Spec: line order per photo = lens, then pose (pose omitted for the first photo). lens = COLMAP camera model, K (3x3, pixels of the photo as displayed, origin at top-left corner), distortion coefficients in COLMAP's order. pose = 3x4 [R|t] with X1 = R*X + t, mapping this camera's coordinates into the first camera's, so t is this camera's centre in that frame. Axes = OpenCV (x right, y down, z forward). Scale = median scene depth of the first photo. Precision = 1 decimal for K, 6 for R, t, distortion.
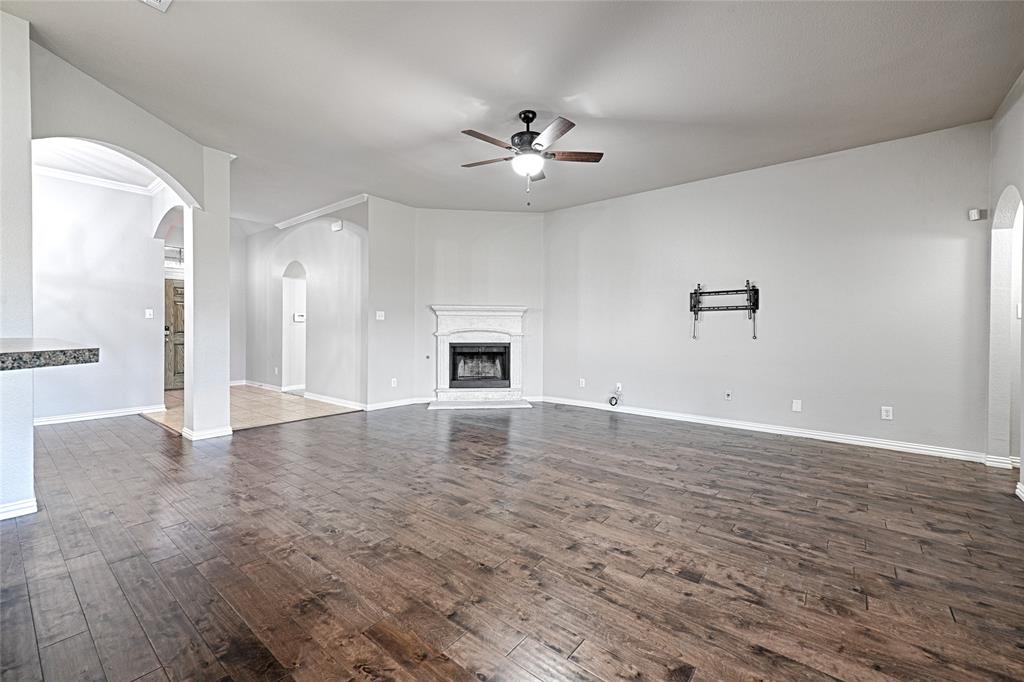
lens RADIAL K [[419.4, 0, 515.7], [0, 419.4, 335.4], [0, 0, 1]] dist [0.004735, 0.000016]
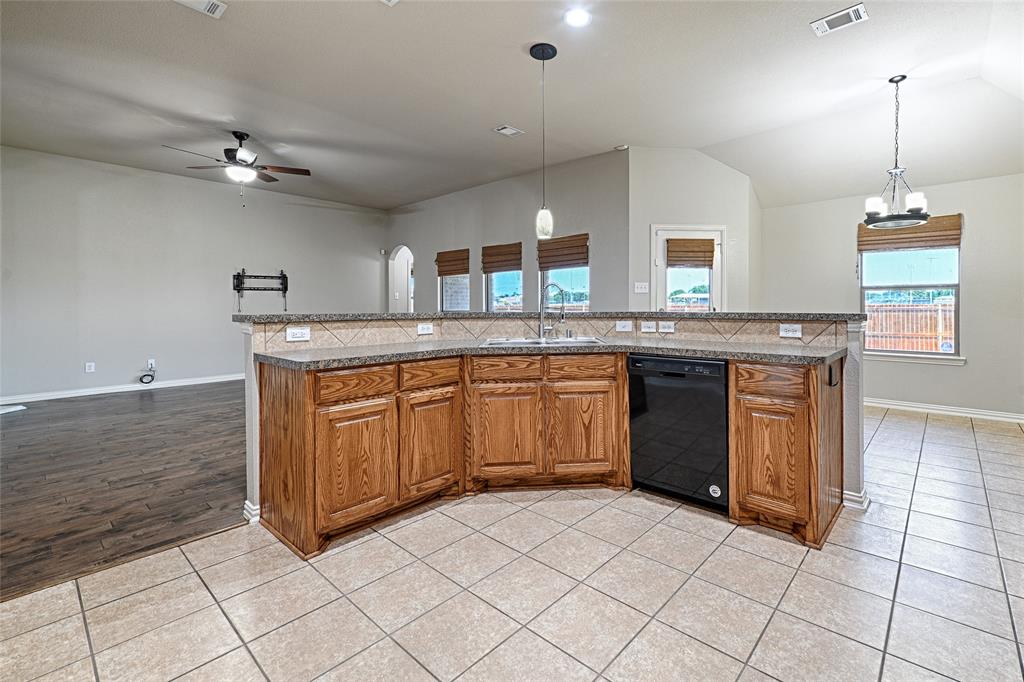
lens RADIAL K [[455.7, 0, 567.2], [0, 455.7, 305.5], [0, 0, 1]] dist [0.001489, 0.000209]
pose [[0.014890, -0.006534, 0.999868, -0.819192], [0.017101, 0.999834, 0.006279, -0.003651], [-0.999743, 0.017005, 0.014999, 0.006144]]
